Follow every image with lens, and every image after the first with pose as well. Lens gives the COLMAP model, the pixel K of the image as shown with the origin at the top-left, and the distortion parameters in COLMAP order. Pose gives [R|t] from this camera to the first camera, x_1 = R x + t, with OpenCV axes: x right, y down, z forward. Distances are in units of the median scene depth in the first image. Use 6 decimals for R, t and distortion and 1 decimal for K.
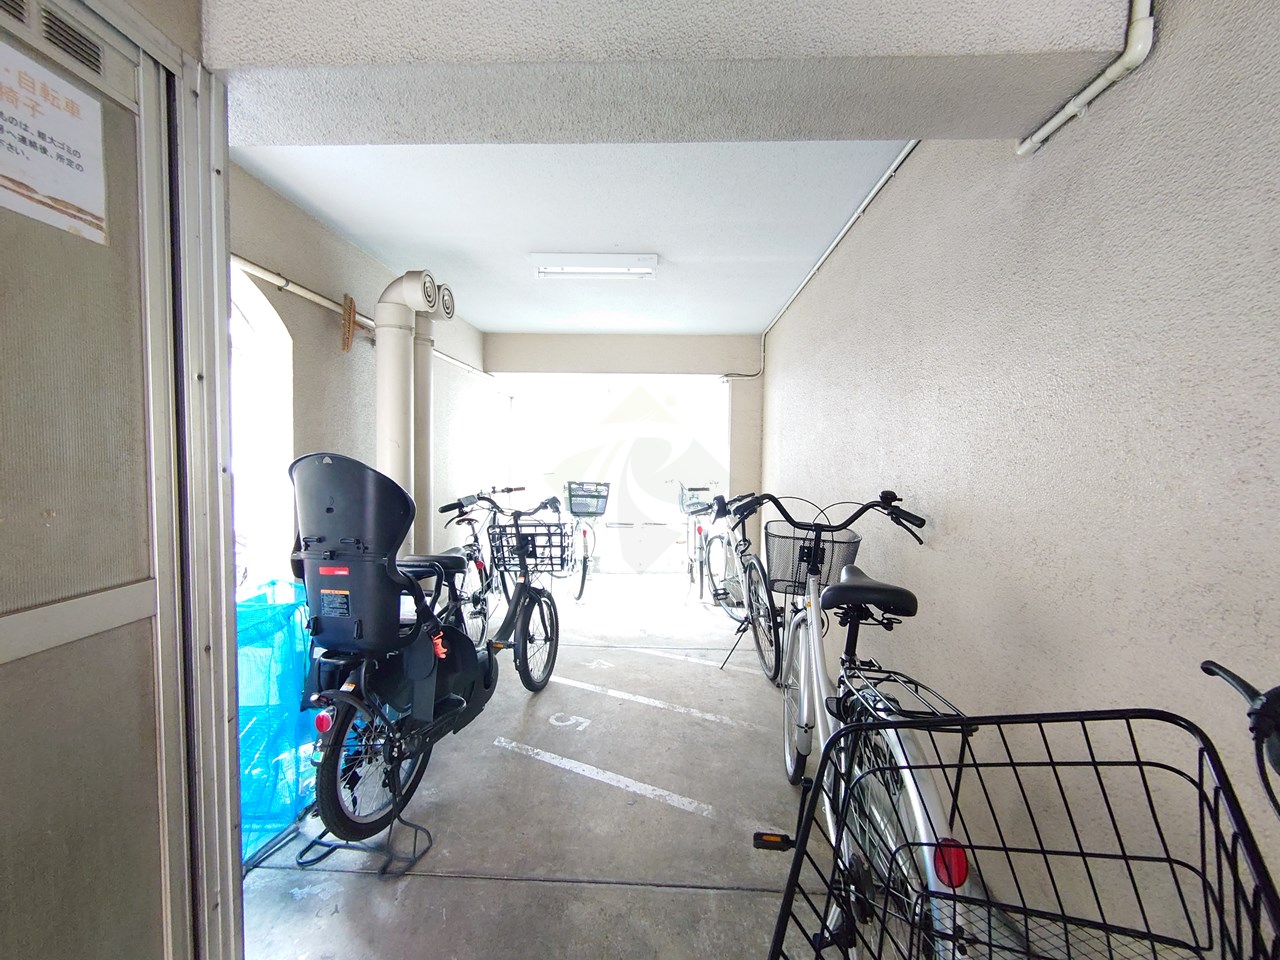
lens RADIAL K [[560.5, 0, 639.6], [0, 560.5, 480.2], [0, 0, 1]] dist [-0.003067, -0.000558]
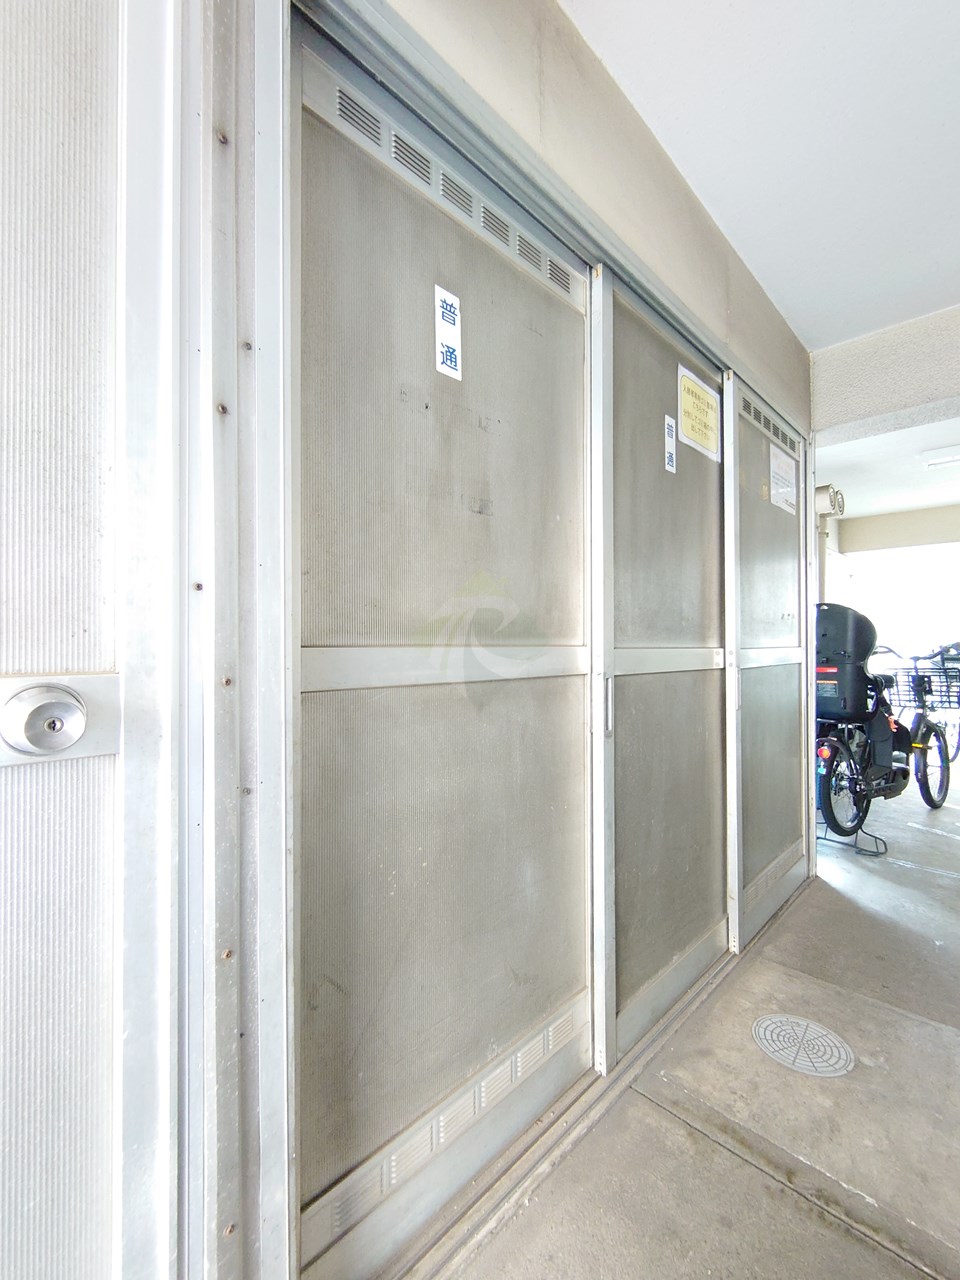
lens RADIAL K [[560.5, 0, 479.9], [0, 560.5, 640.8], [0, 0, 1]] dist [-0.003067, -0.000558]
pose [[0.739461, -0.019140, -0.672928, -0.148110], [-0.019603, 0.998560, -0.049944, 0.161080], [0.672914, 0.050123, 0.738020, -0.929671]]
